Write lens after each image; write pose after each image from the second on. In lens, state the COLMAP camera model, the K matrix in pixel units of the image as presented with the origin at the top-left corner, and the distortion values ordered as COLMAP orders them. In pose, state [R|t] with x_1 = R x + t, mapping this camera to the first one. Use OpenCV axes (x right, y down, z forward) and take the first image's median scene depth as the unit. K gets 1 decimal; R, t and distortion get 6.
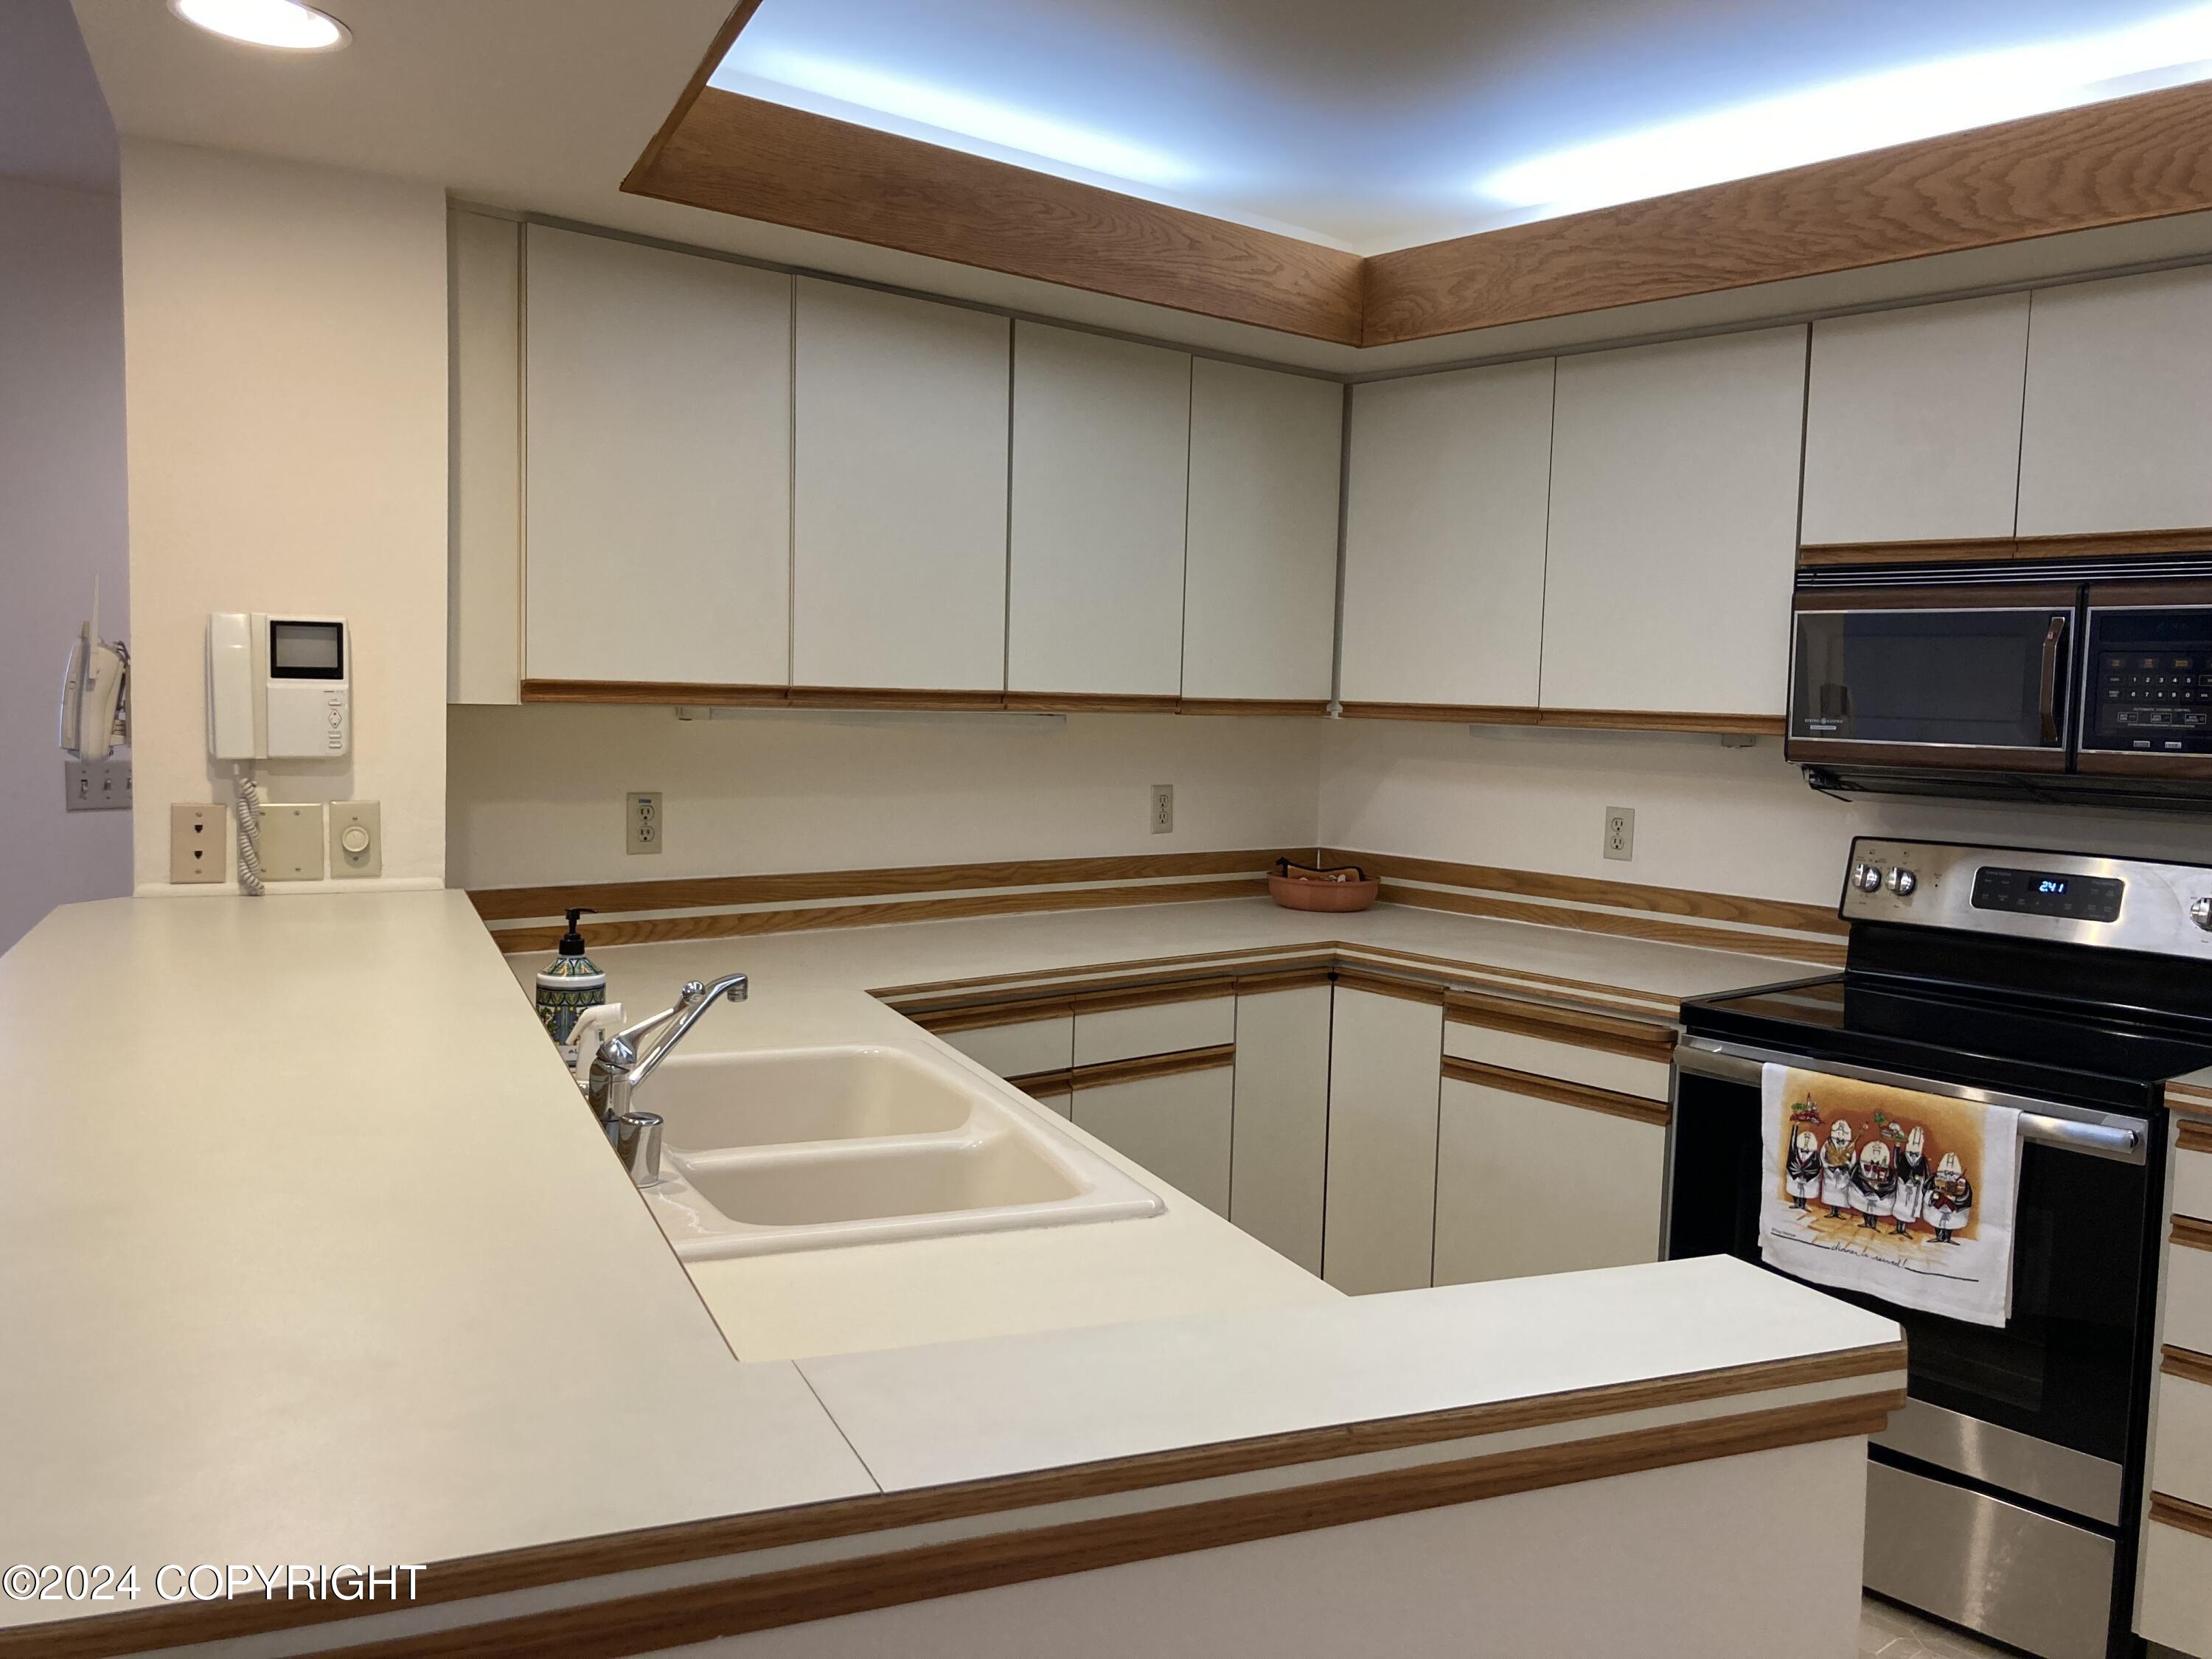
lens RADIAL K [[1836.9, 0, 1106.8], [0, 1836.9, 843.4], [0, 0, 1]] dist [0.036560, -0.029742]
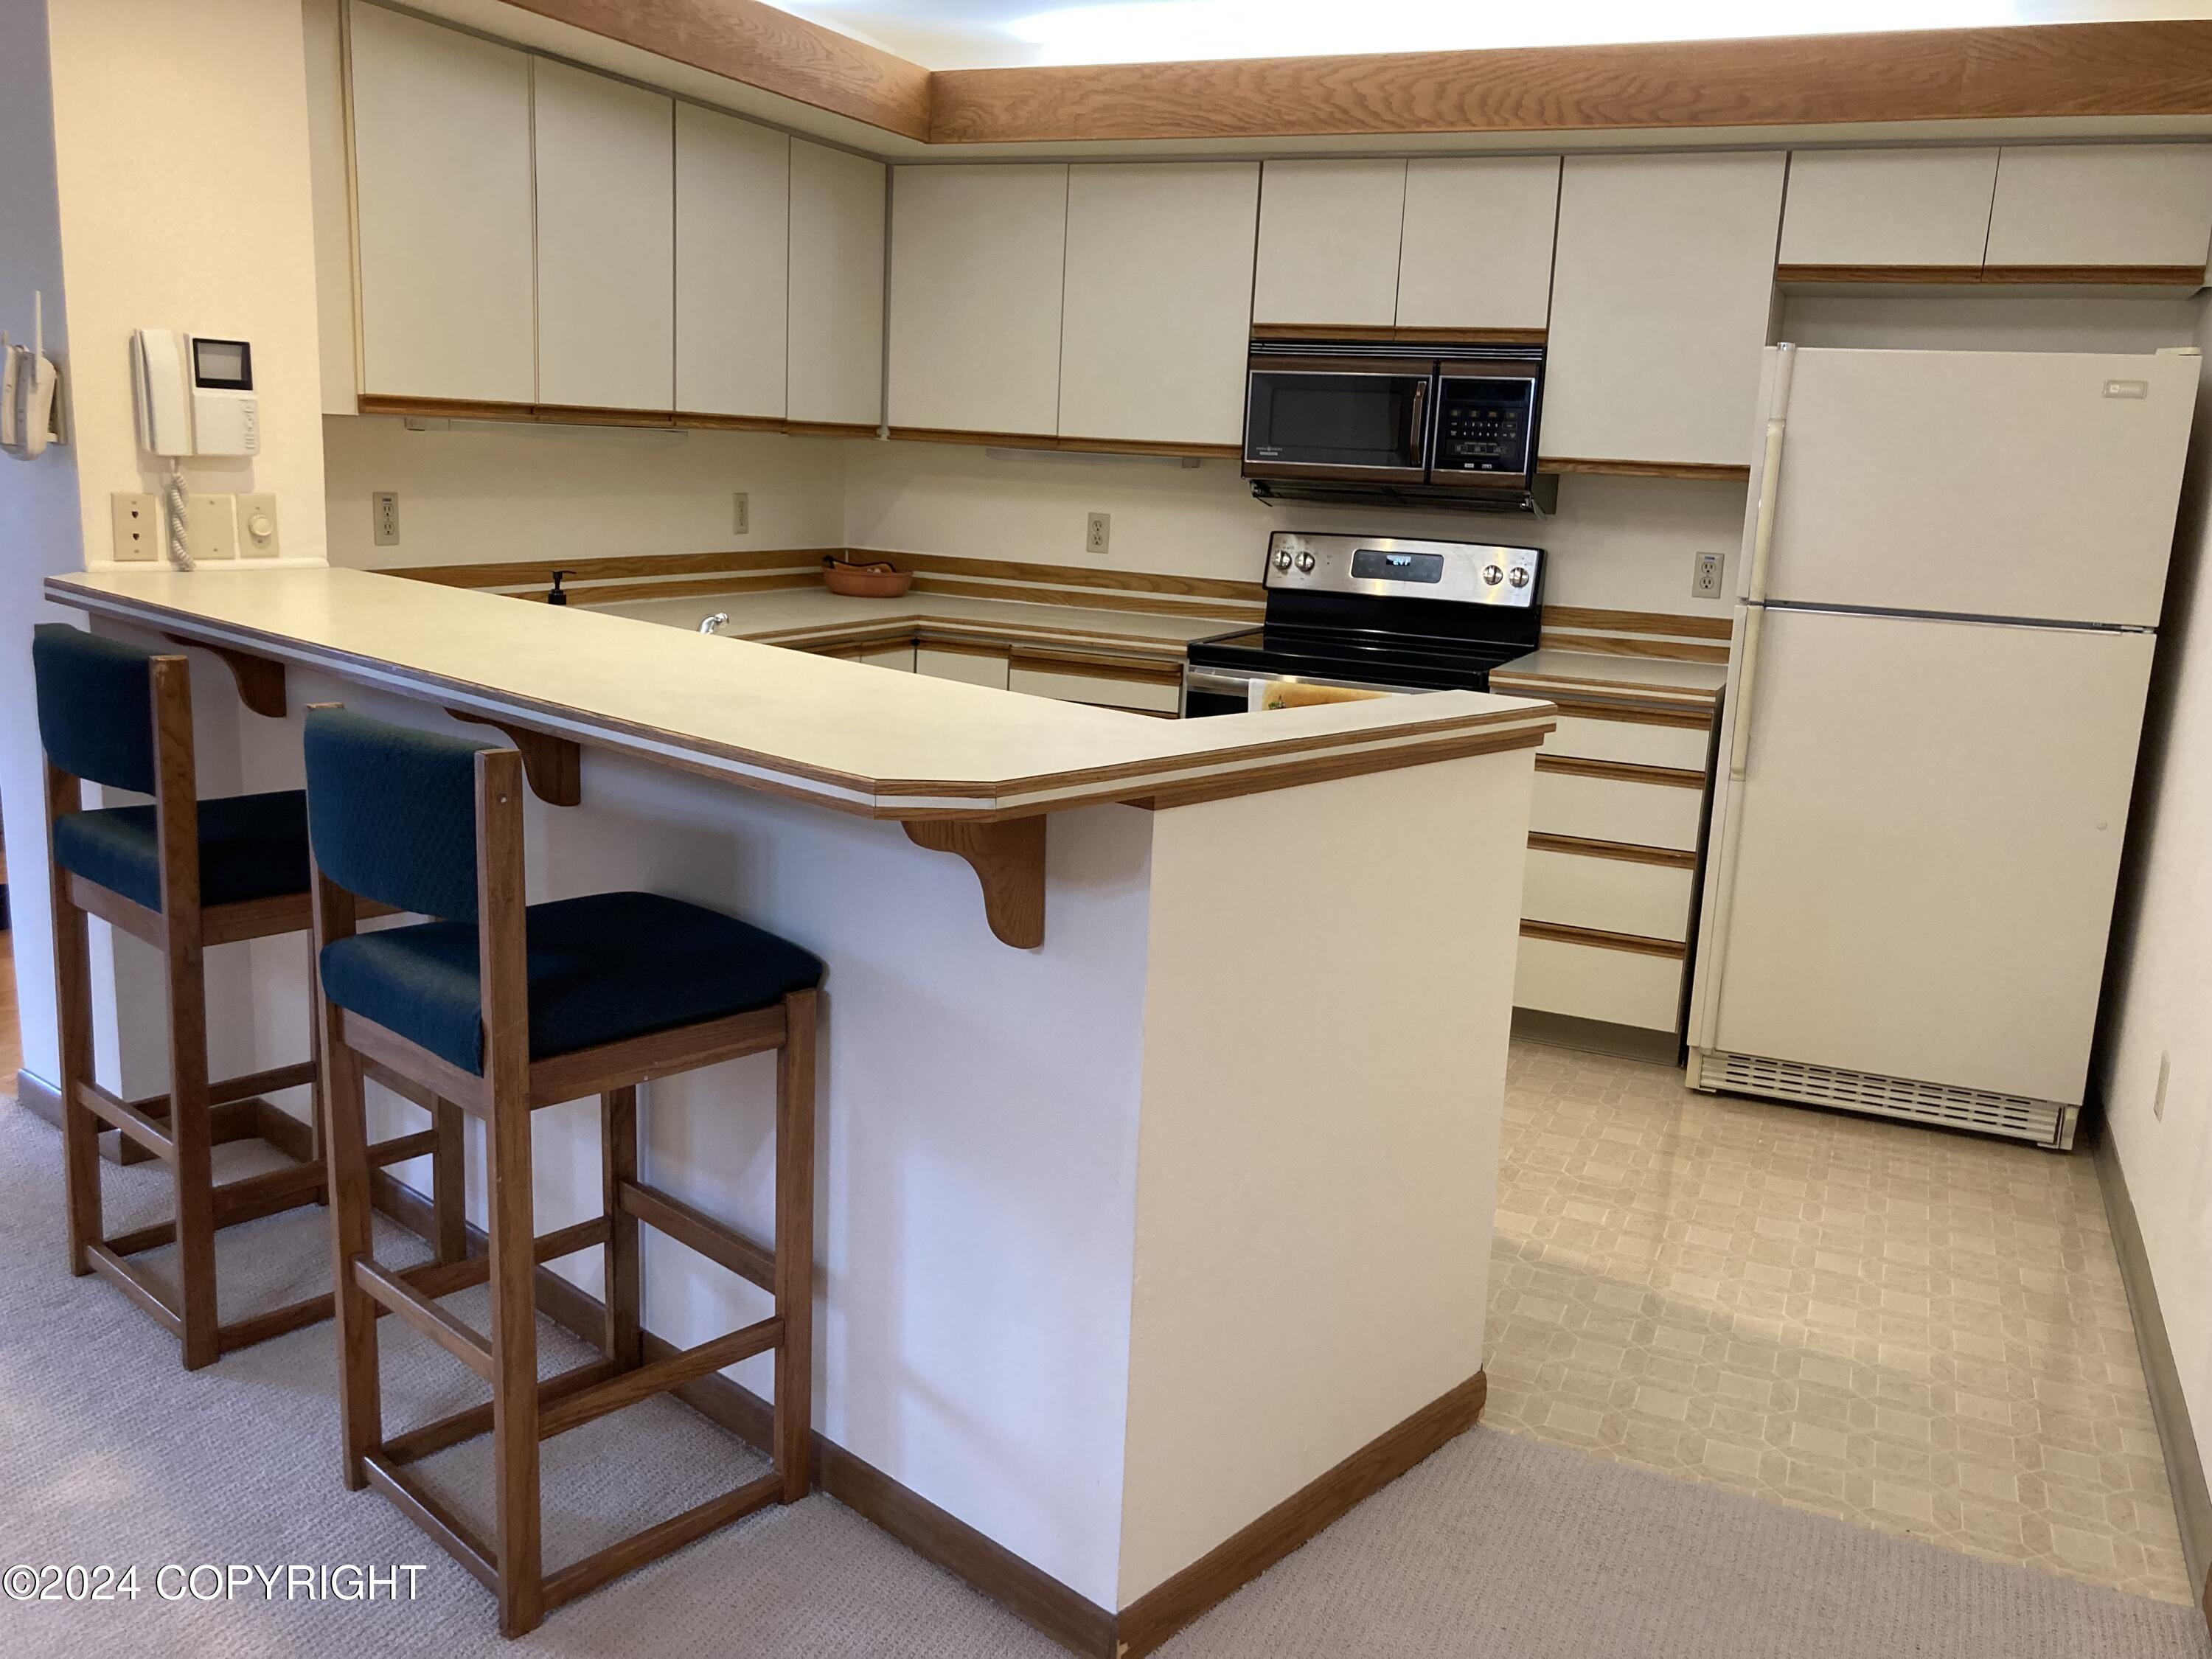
lens RADIAL K [[1836.9, 0, 1108.4], [0, 1836.9, 828.8], [0, 0, 1]] dist [0.036560, -0.029742]
pose [[0.911762, -0.067720, 0.405097, -0.337244], [0.011890, 0.990252, 0.138779, 0.028091], [-0.410546, -0.121717, 0.903680, -0.298026]]
